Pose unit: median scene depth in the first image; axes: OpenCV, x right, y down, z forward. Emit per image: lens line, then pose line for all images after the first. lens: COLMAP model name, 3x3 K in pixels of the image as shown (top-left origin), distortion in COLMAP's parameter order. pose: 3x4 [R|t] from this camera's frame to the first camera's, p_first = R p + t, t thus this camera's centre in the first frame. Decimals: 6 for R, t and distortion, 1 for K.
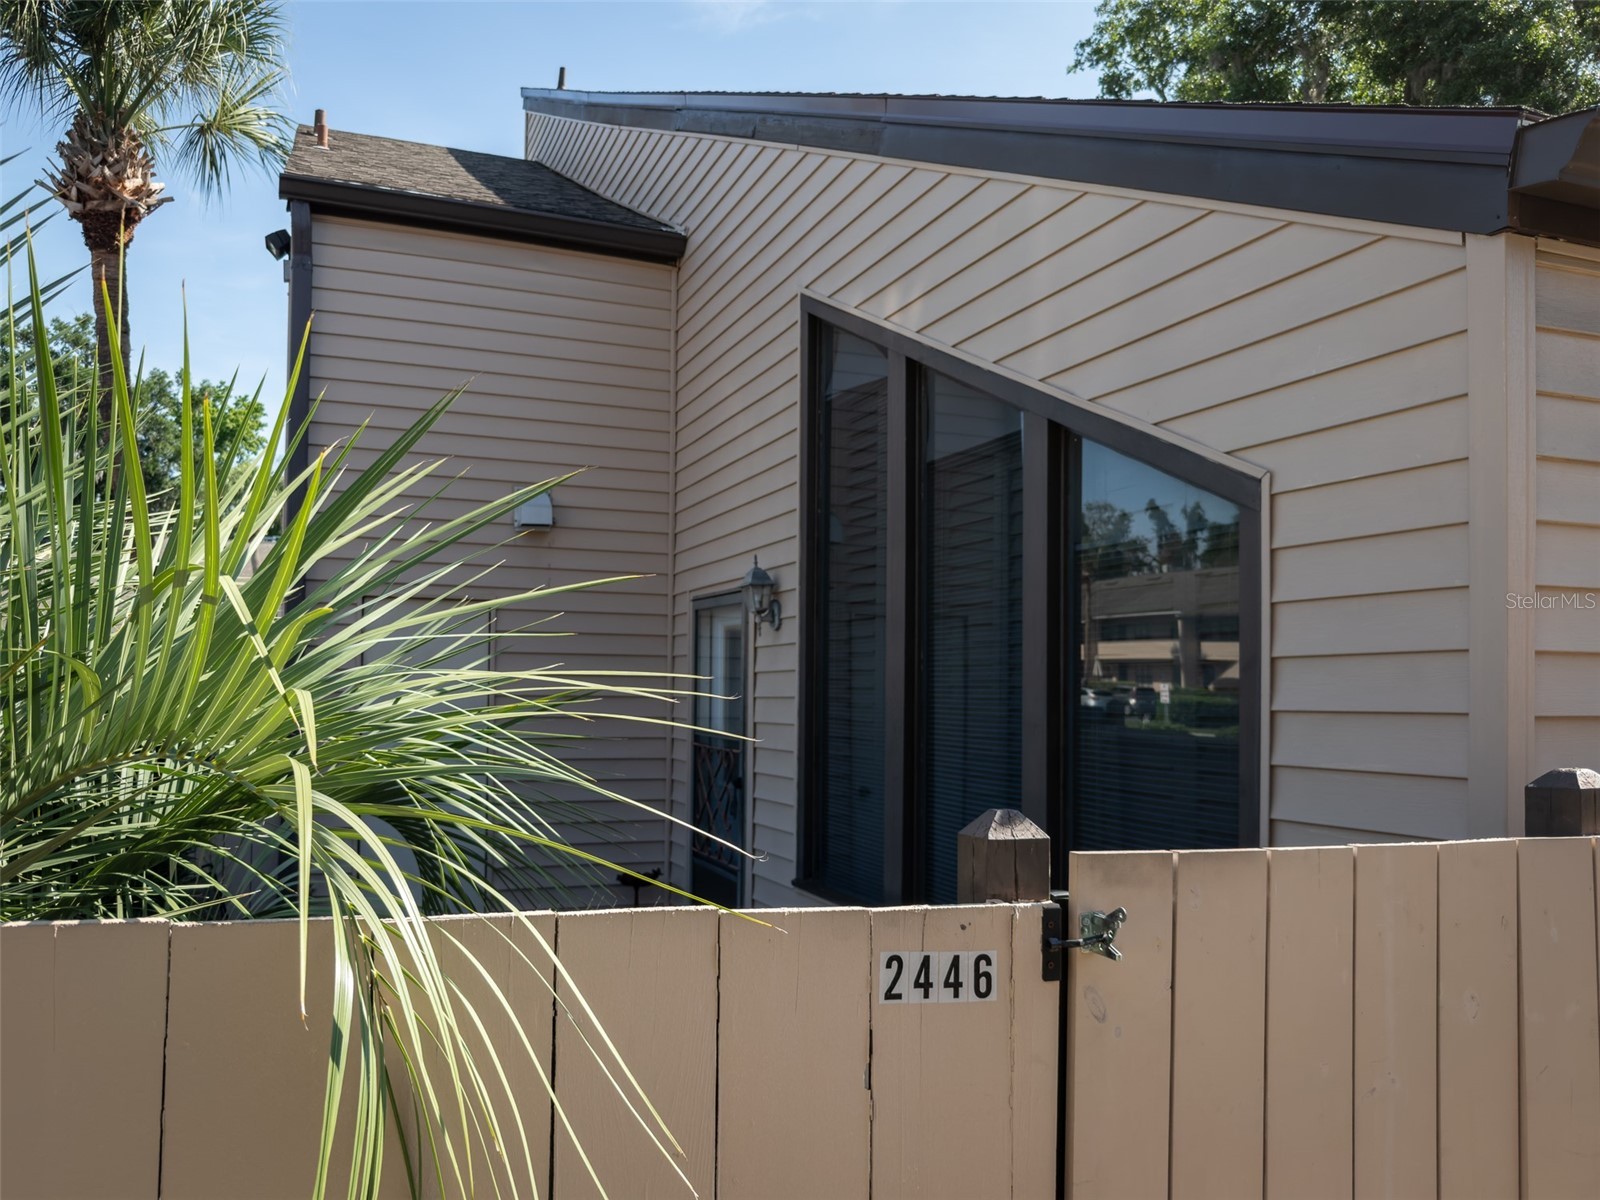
lens RADIAL K [[1192.0, 0, 791.9], [0, 1192.0, 620.9], [0, 0, 1]] dist [-0.003313, 0.007182]
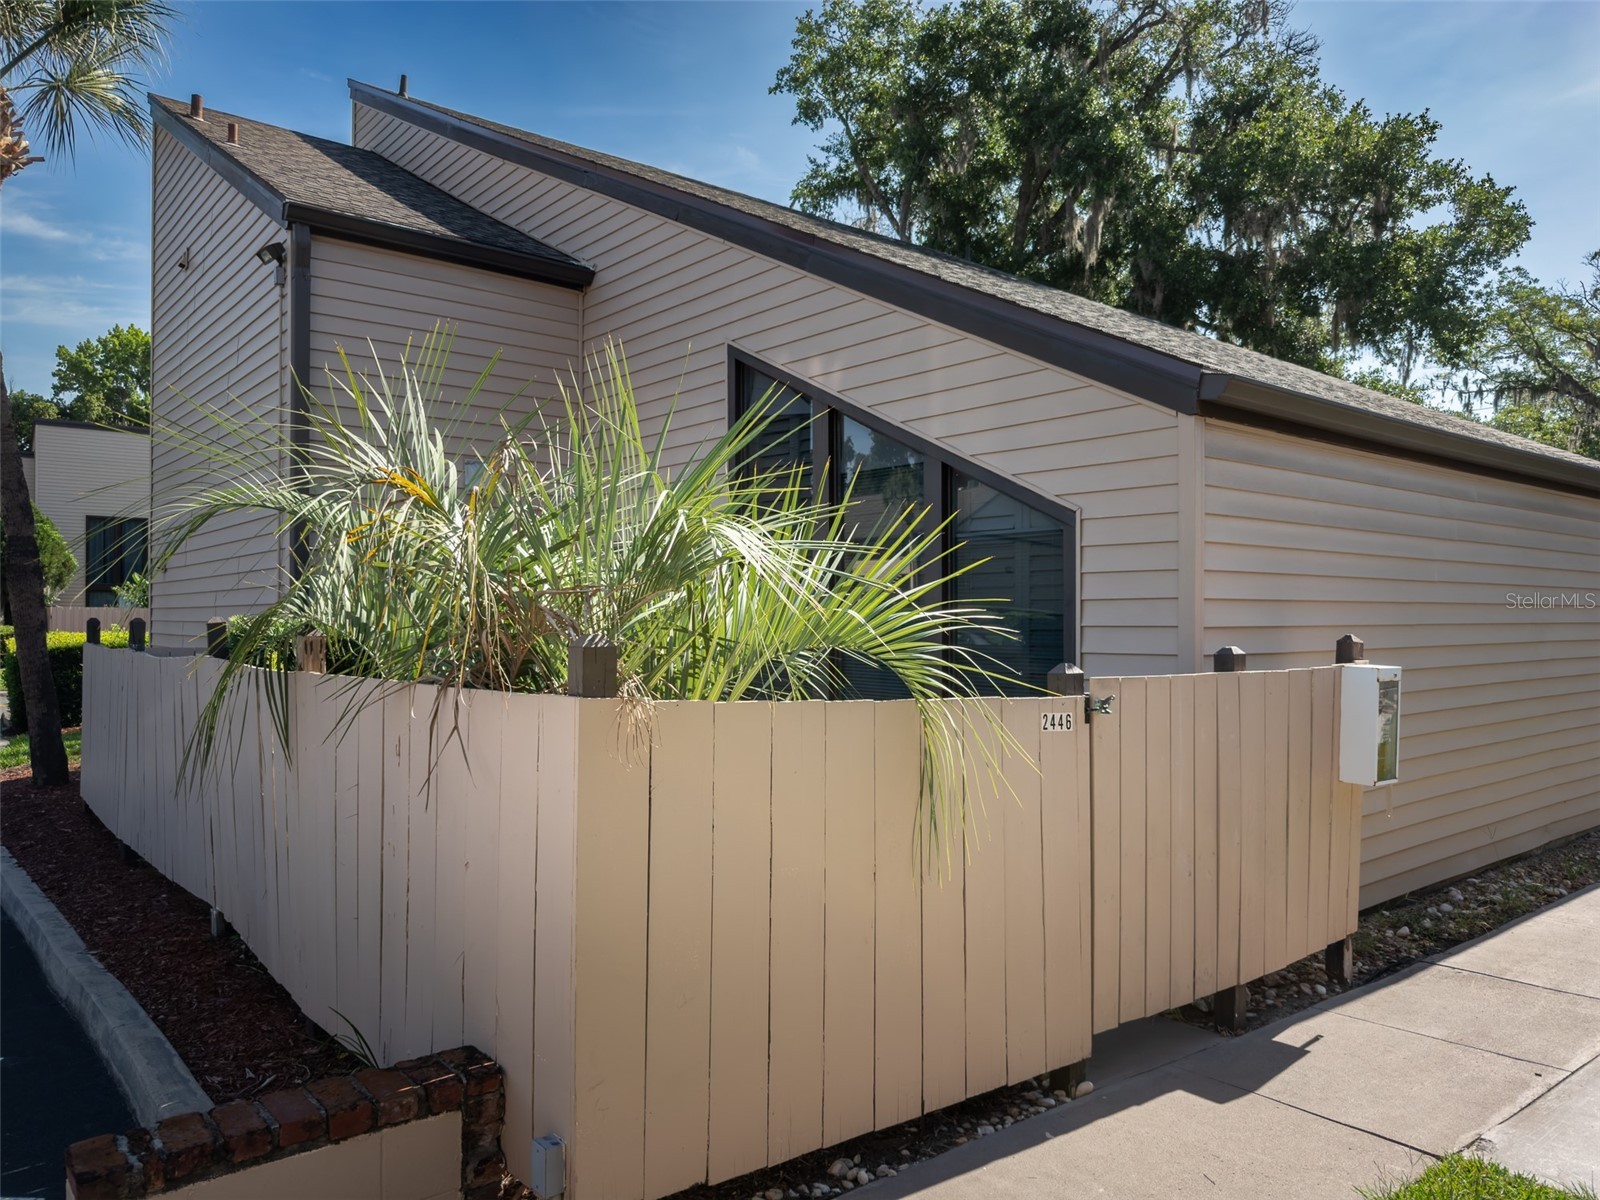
lens RADIAL K [[1134.1, 0, 800.0], [0, 1134.1, 600.0], [0, 0, 1]] dist [-0.012880, -0.000990]
pose [[0.946204, -0.002143, 0.323563, -0.367026], [-0.014858, 0.998636, 0.050062, -0.031787], [-0.323229, -0.052176, 0.944881, -0.367769]]
